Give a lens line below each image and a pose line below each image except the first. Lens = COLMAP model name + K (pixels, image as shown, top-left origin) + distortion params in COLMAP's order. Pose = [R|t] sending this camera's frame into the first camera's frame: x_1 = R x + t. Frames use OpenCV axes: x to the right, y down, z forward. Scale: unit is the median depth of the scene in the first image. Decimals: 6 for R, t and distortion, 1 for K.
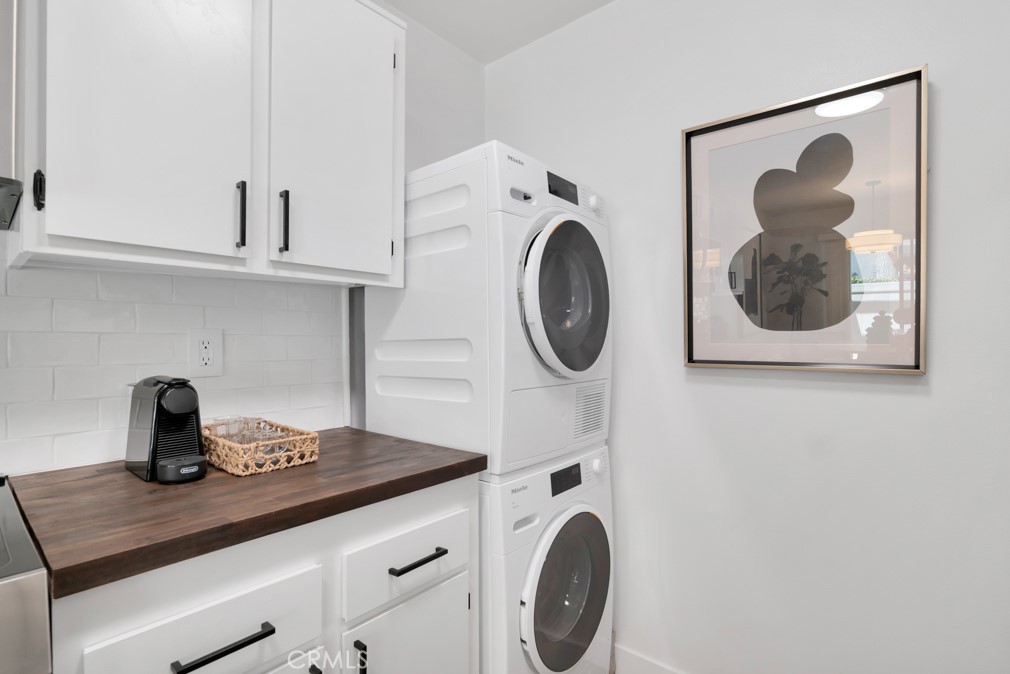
lens RADIAL K [[483.9, 0, 507.0], [0, 483.9, 336.7], [0, 0, 1]] dist [-0.019629, 0.001435]
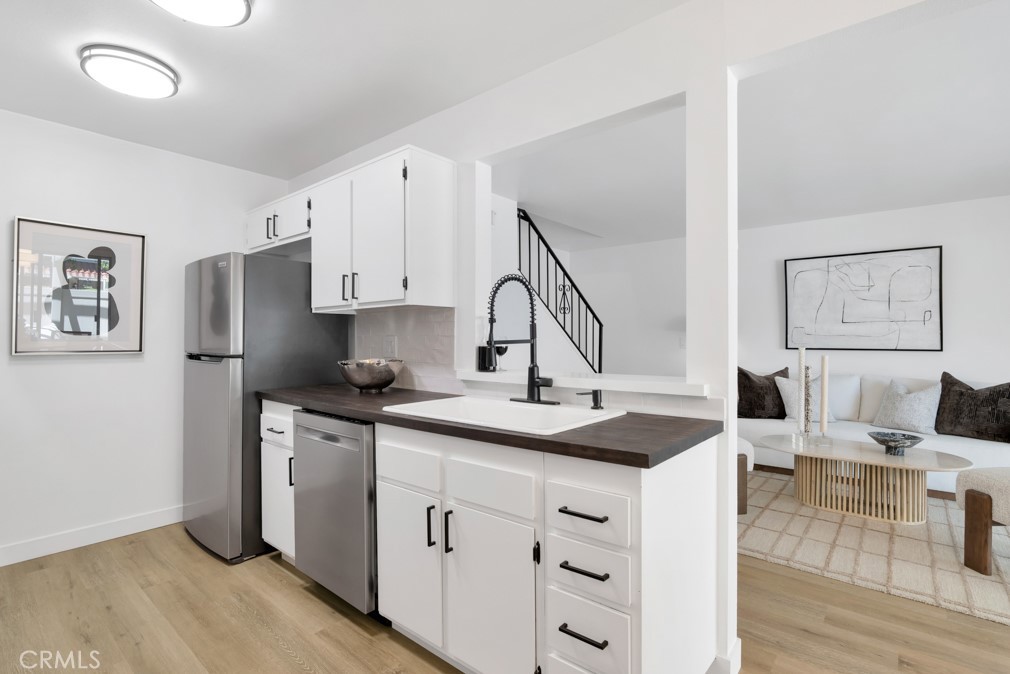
lens RADIAL K [[483.9, 0, 507.0], [0, 483.9, 336.7], [0, 0, 1]] dist [-0.019629, 0.001435]
pose [[-0.004040, 0.005826, 0.999975, -1.500253], [-0.008523, 0.999947, -0.005860, -0.008245], [-0.999956, -0.008546, -0.003990, -0.826007]]
